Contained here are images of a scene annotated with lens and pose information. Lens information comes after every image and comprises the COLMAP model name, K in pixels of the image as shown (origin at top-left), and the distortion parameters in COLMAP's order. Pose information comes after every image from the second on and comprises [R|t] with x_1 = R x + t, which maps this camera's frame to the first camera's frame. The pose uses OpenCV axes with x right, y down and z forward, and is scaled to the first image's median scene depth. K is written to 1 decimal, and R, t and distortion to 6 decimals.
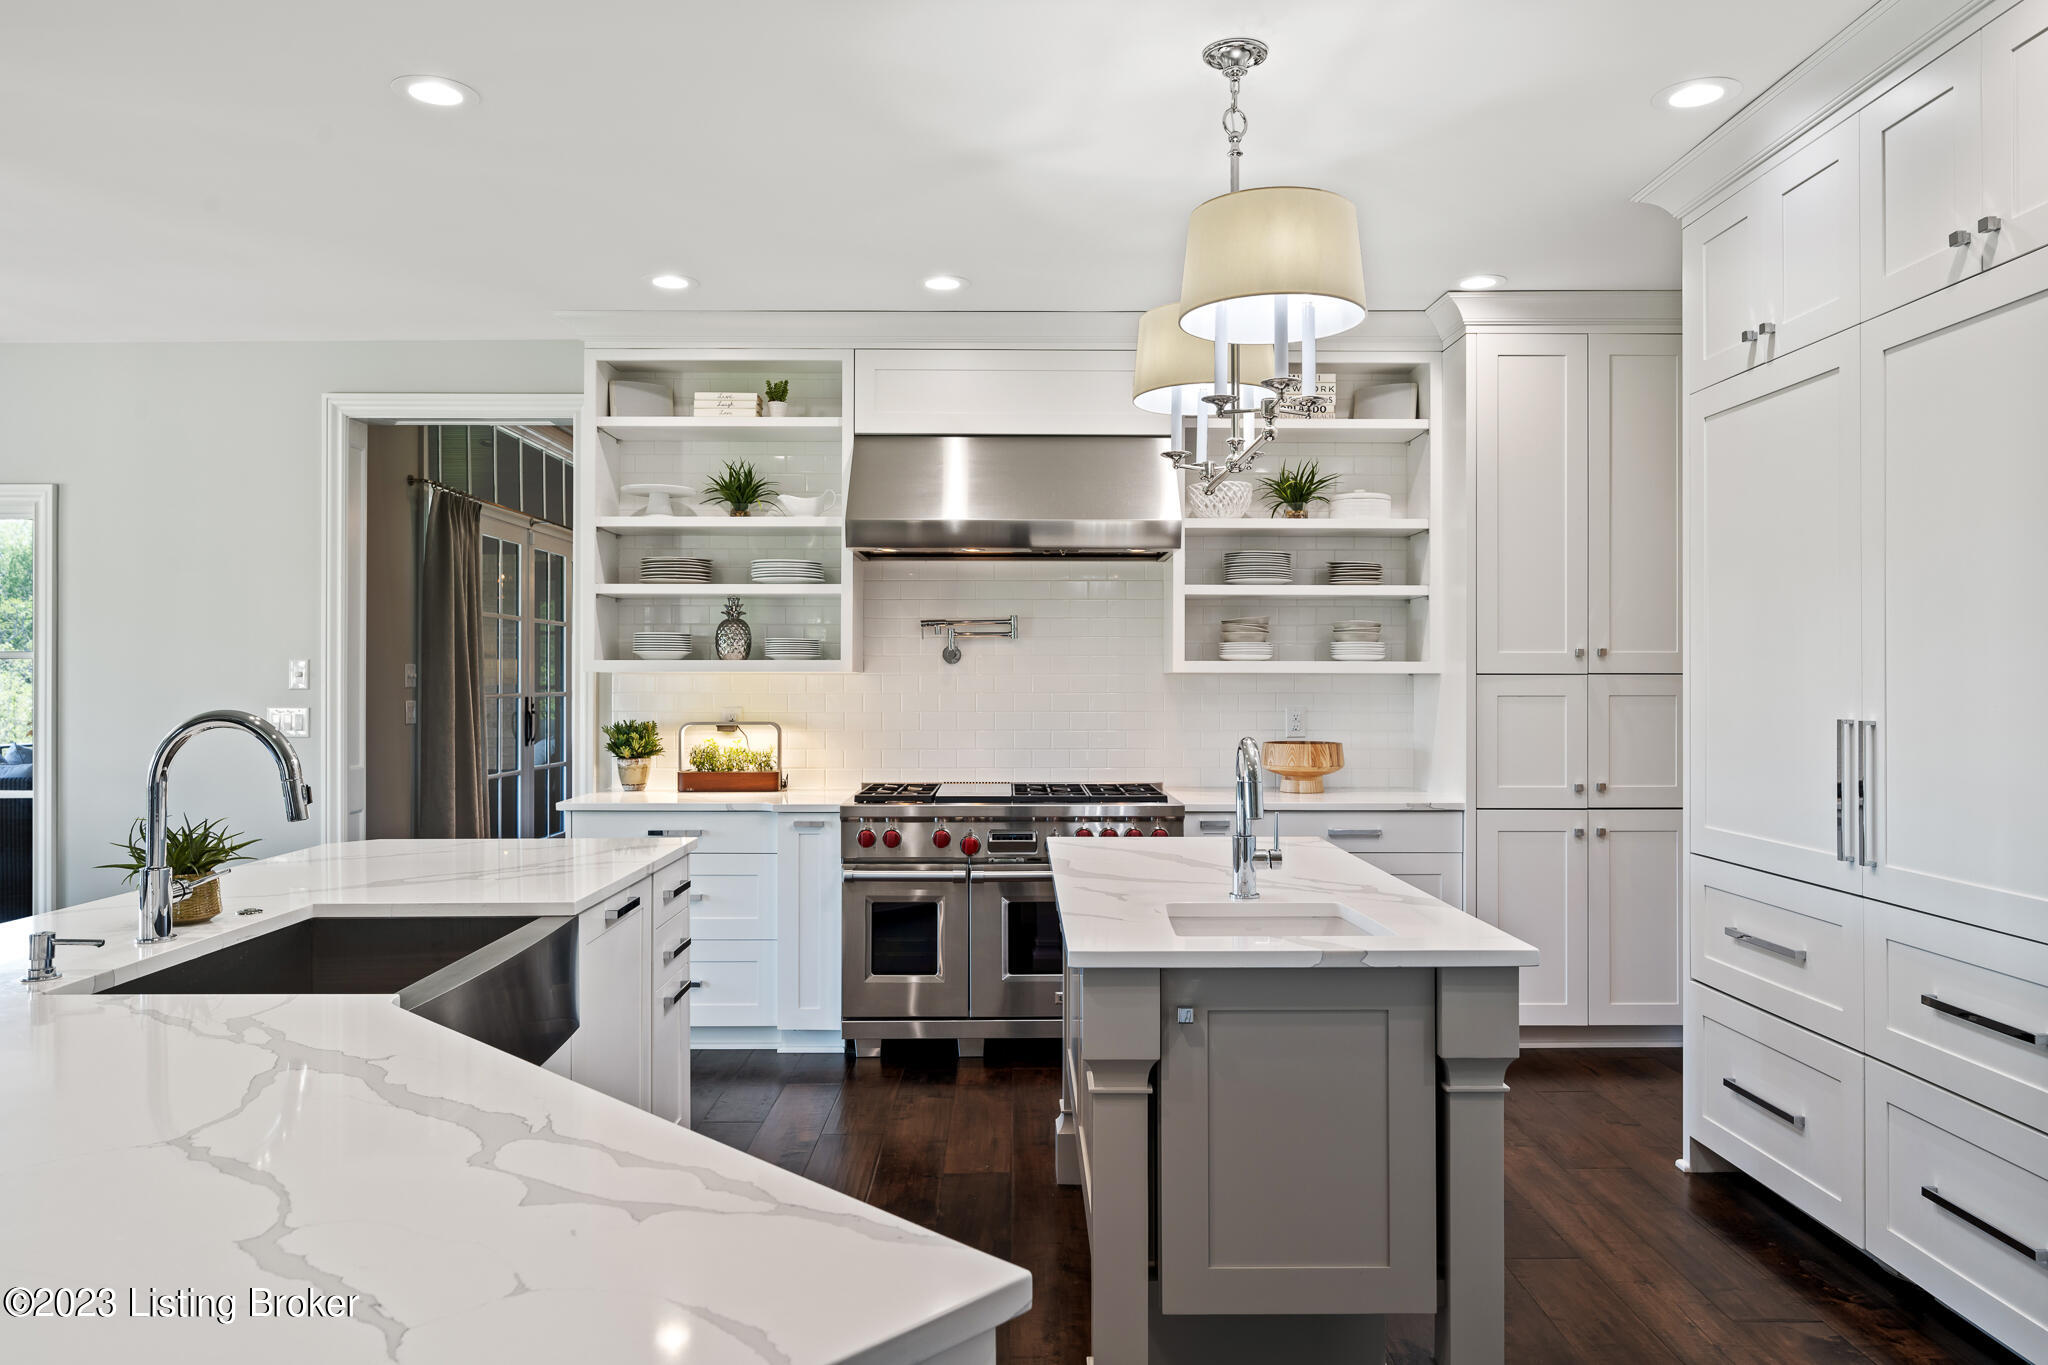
lens RADIAL K [[1376.3, 0, 1023.4], [0, 1376.3, 671.9], [0, 0, 1]] dist [-0.005766, -0.001843]
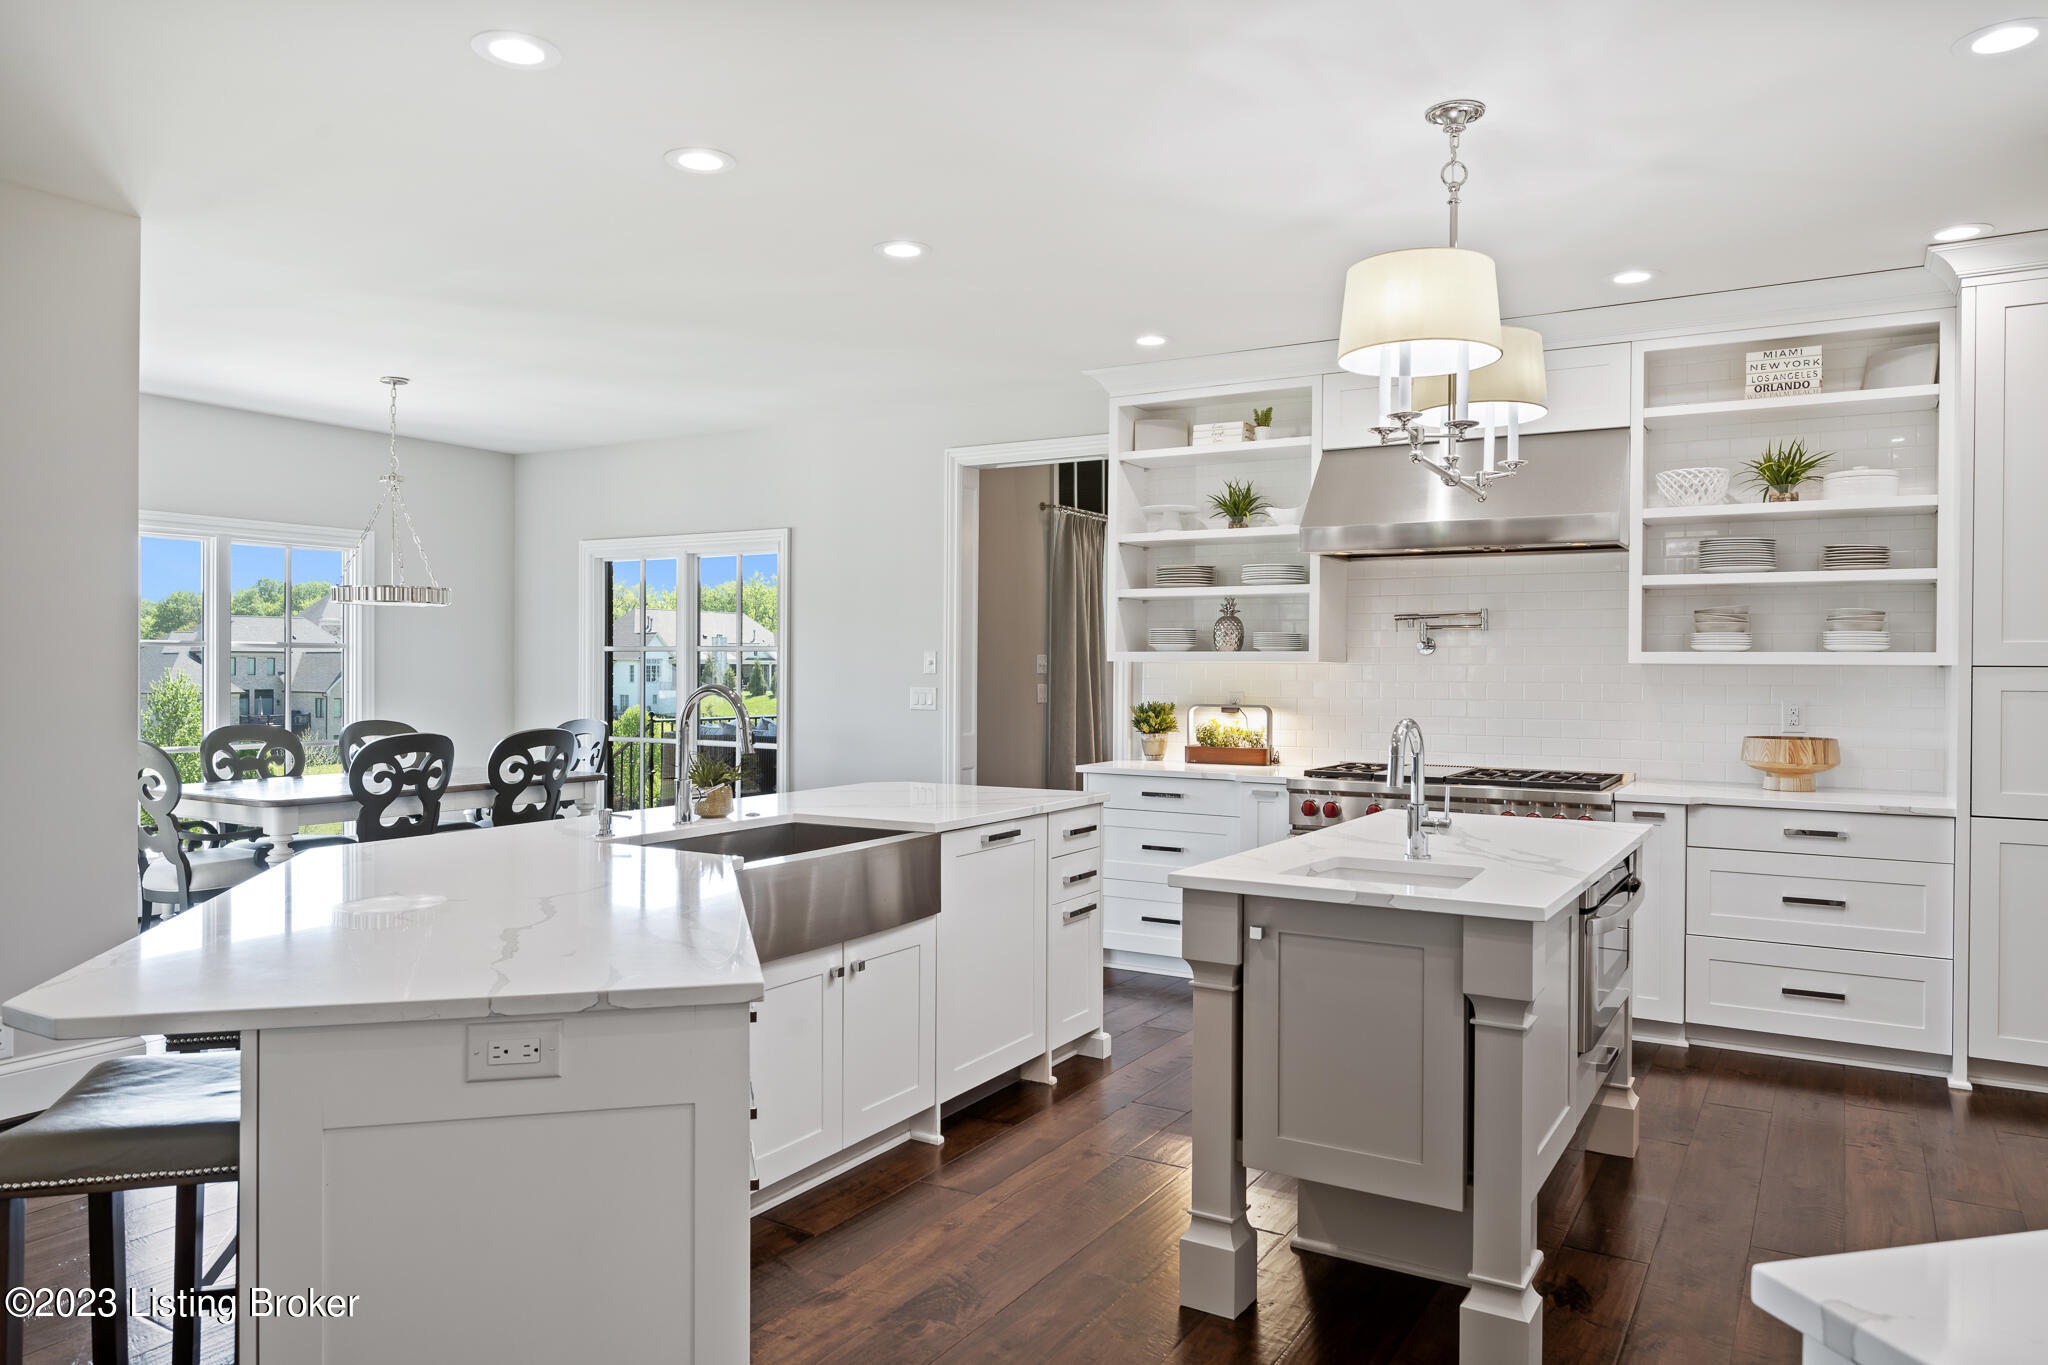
lens RADIAL K [[1356.7, 0, 1020.1], [0, 1356.7, 662.7], [0, 0, 1]] dist [0.001050, 0.002998]
pose [[0.853310, 0.003116, -0.521395, 0.238242], [-0.002857, 0.999995, 0.001299, -0.000125], [0.521396, 0.000381, 0.853315, -0.073517]]
